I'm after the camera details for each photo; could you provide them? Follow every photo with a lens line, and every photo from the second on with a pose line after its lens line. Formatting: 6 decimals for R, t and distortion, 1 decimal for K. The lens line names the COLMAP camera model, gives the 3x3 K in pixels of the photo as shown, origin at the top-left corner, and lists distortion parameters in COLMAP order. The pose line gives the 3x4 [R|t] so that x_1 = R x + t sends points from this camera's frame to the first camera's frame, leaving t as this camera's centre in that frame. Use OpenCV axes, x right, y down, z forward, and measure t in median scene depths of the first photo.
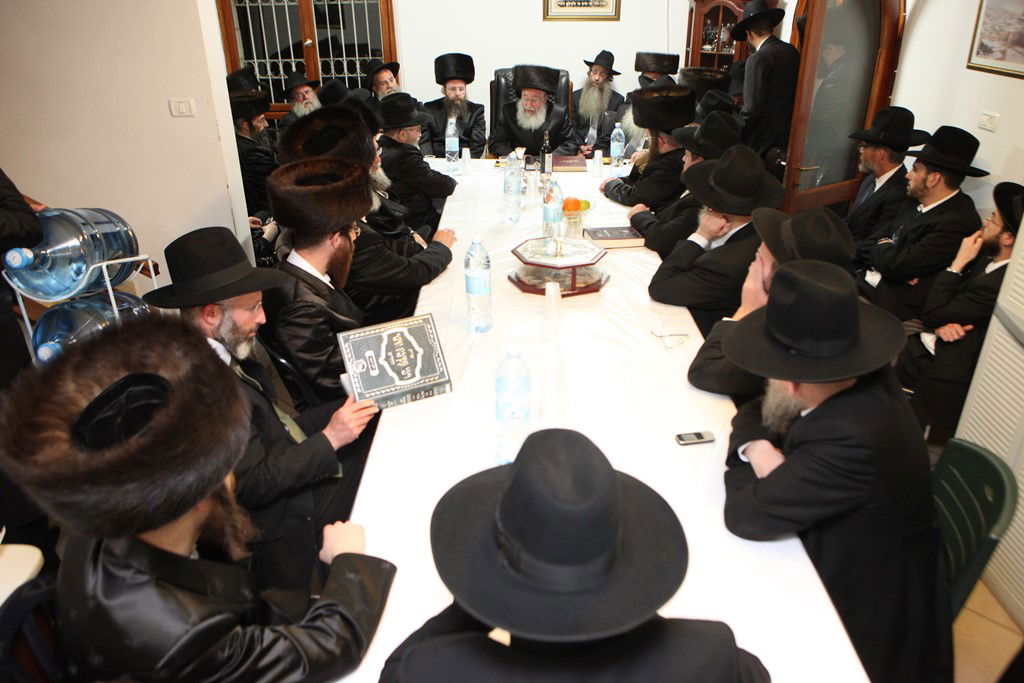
lens RADIAL K [[739.8, 0, 512.0], [0, 739.8, 341.5], [0, 0, 1]] dist [-0.100995, 0.079949]
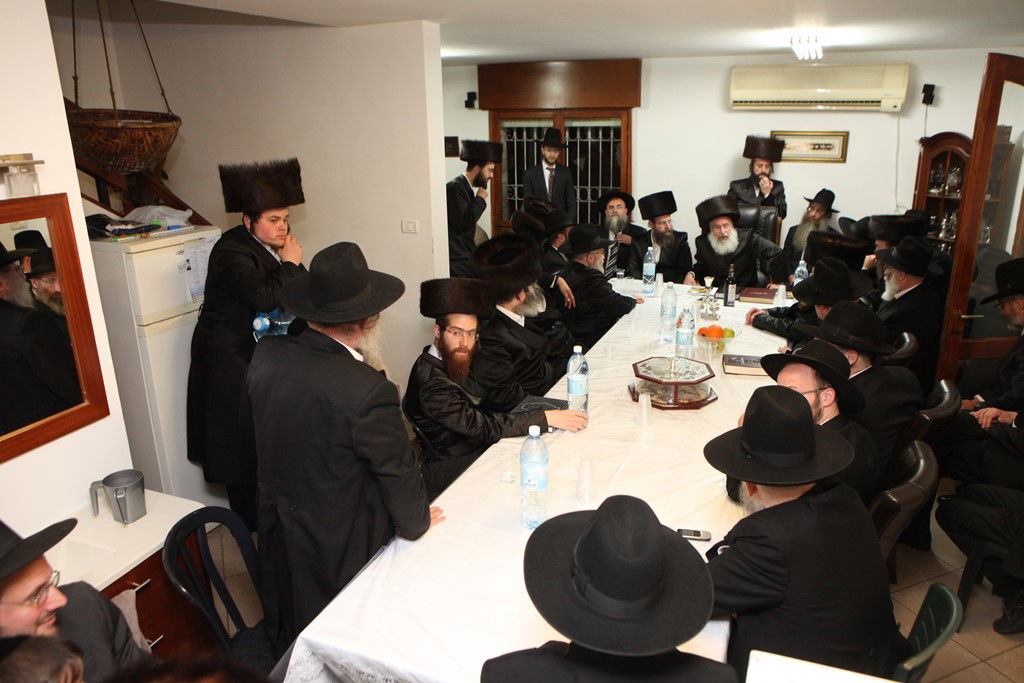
lens RADIAL K [[739.8, 0, 512.0], [0, 739.8, 341.5], [0, 0, 1]] dist [-0.100995, 0.079949]
pose [[0.922665, 0.107829, -0.370220, 0.161399], [-0.162068, 0.979628, -0.118585, 0.006475], [0.349891, 0.169415, 0.921344, -0.092589]]
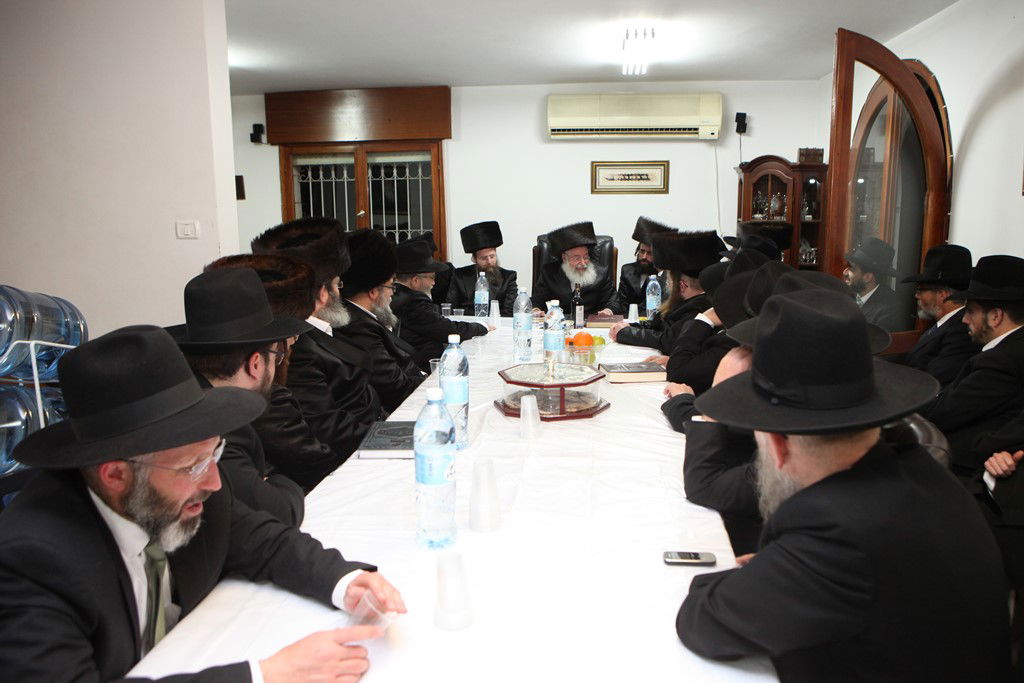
lens RADIAL K [[757.3, 0, 512.0], [0, 757.3, 341.5], [0, 0, 1]] dist [-0.114304, 0.111126]
pose [[0.993282, 0.018671, -0.114204, 0.077225], [-0.049484, 0.960647, -0.273330, 0.058736], [0.104607, 0.277145, 0.955117, 0.074832]]
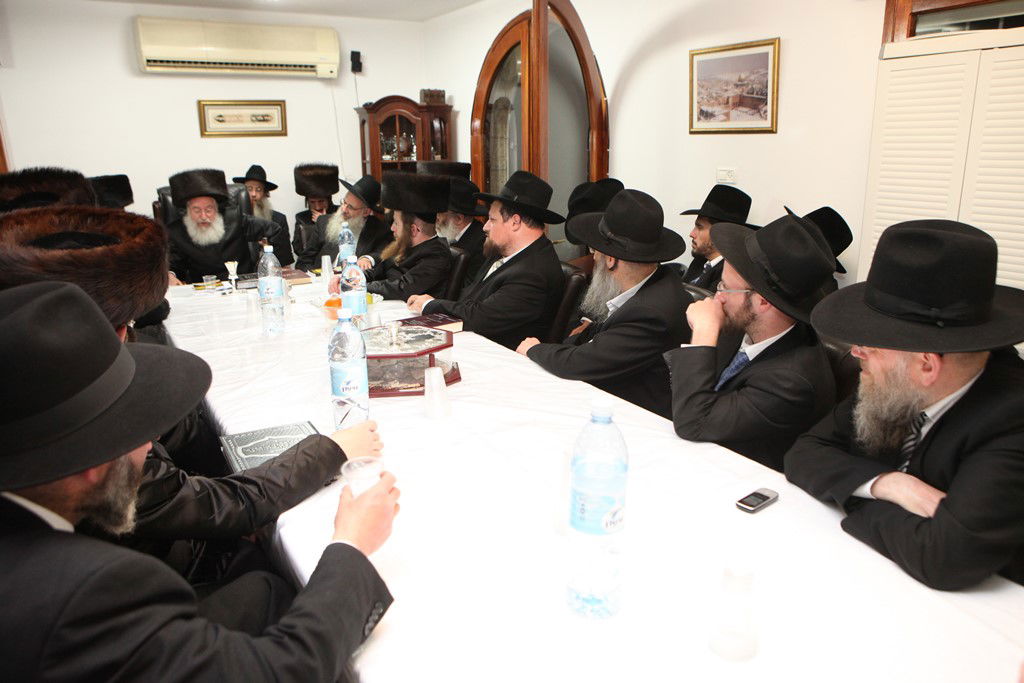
lens RADIAL K [[739.8, 0, 512.0], [0, 739.8, 341.5], [0, 0, 1]] dist [-0.100995, 0.079949]
pose [[0.858799, -0.136690, 0.493742, -0.137165], [0.233286, 0.962373, -0.139341, 0.009327], [-0.456117, 0.234849, 0.858372, 0.181891]]
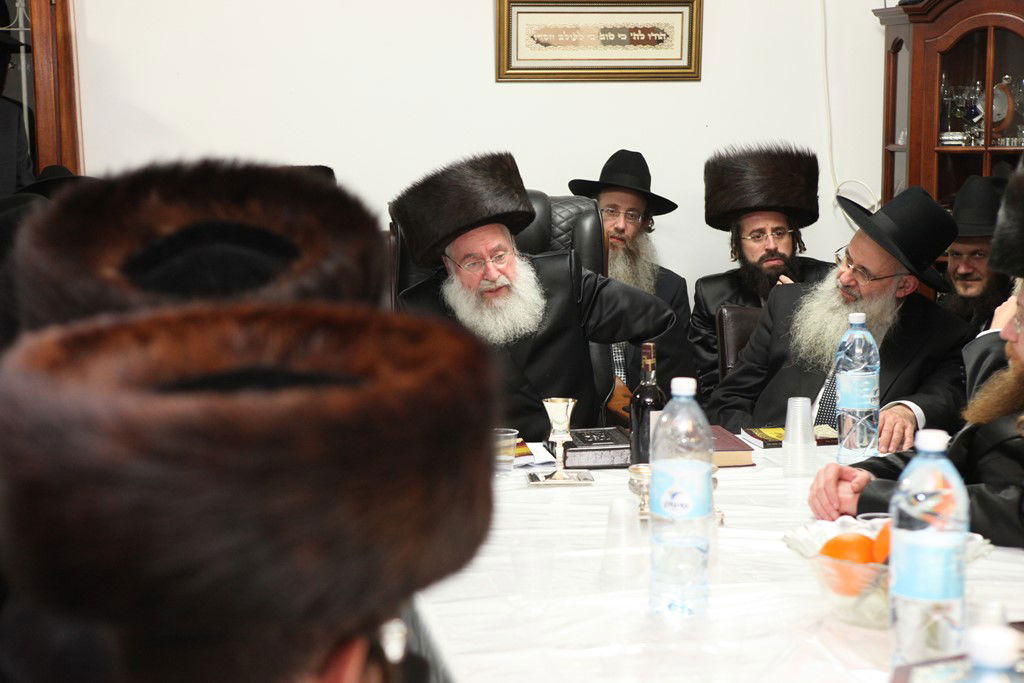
lens RADIAL K [[1835.8, 0, 512.0], [0, 1835.8, 341.5], [0, 0, 1]] dist [0.139428, 0.057488]
pose [[0.984854, -0.021237, 0.172080, -0.150993], [0.076183, 0.944537, -0.319446, -0.032011], [-0.155752, 0.327717, 0.931849, 0.250223]]
